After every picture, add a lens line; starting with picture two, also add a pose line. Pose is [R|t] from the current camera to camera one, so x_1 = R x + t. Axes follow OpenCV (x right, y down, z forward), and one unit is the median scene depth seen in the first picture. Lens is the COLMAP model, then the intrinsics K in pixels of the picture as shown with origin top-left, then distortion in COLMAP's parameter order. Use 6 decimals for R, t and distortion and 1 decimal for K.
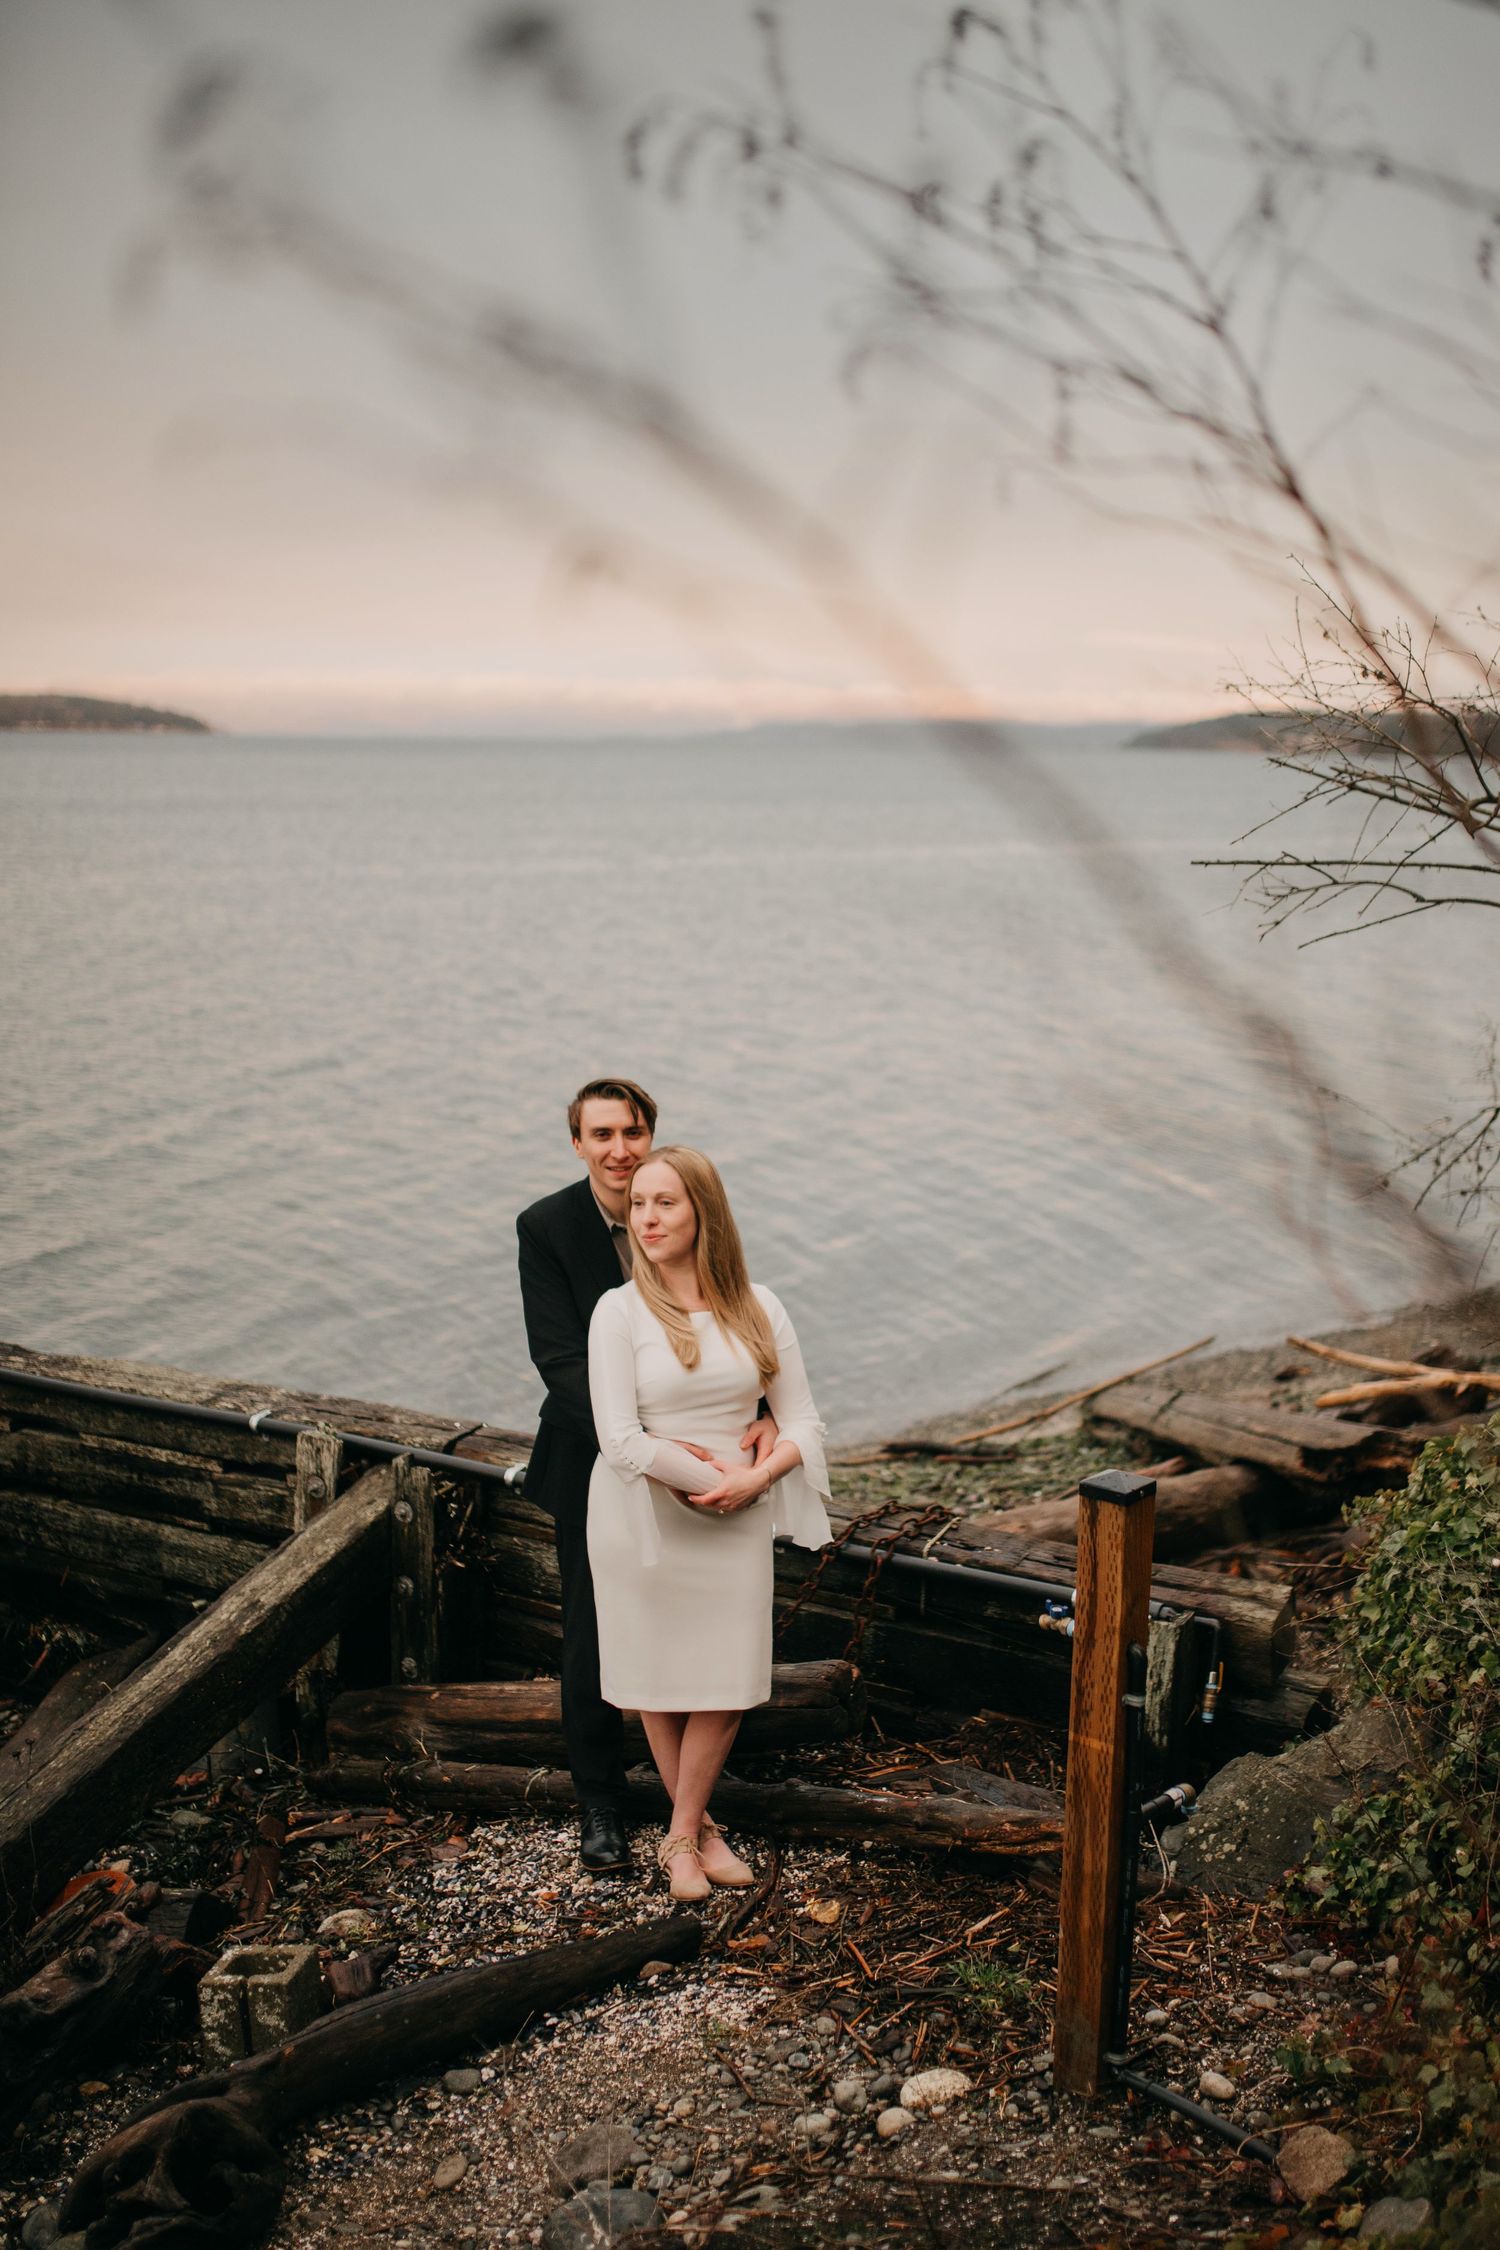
lens RADIAL K [[2494.4, 0, 750.0], [0, 2494.4, 1125.0], [0, 0, 1]] dist [-0.045956, 0.065263]
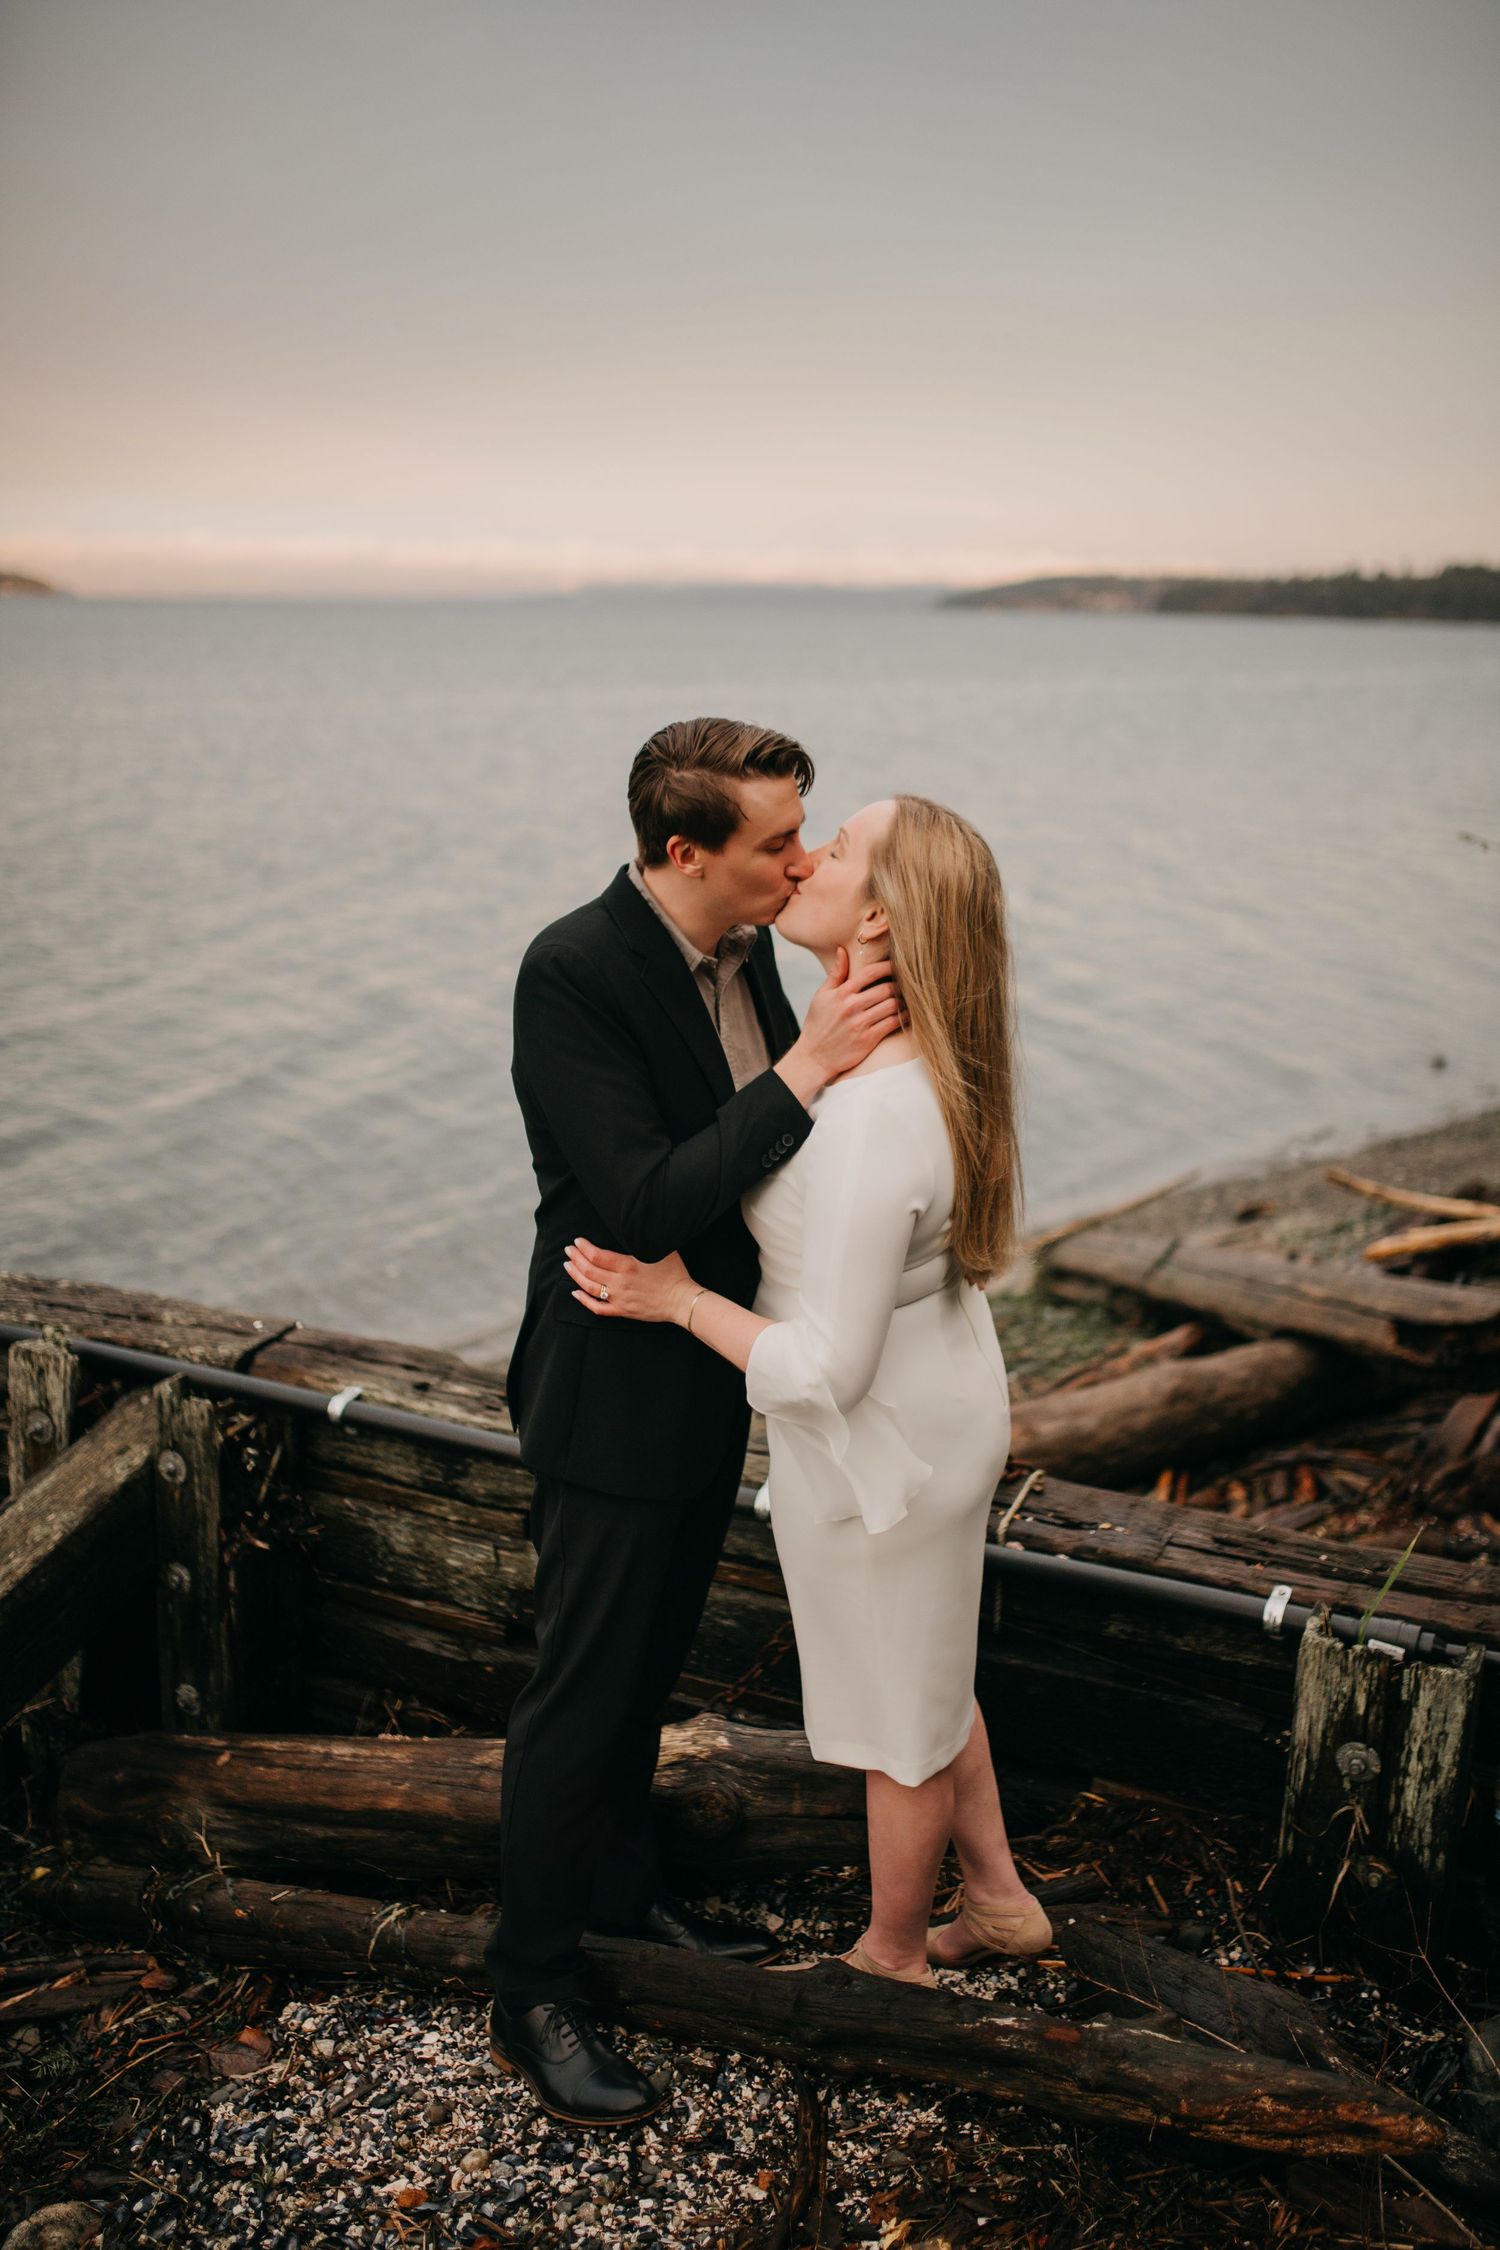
lens RADIAL K [[2494.4, 0, 750.0], [0, 2494.4, 1125.0], [0, 0, 1]] dist [-0.045956, 0.065263]
pose [[0.998040, -0.010896, 0.061631, -0.028000], [0.006757, 0.997732, 0.066978, 0.024318], [-0.062221, -0.066430, 0.995849, 0.351382]]
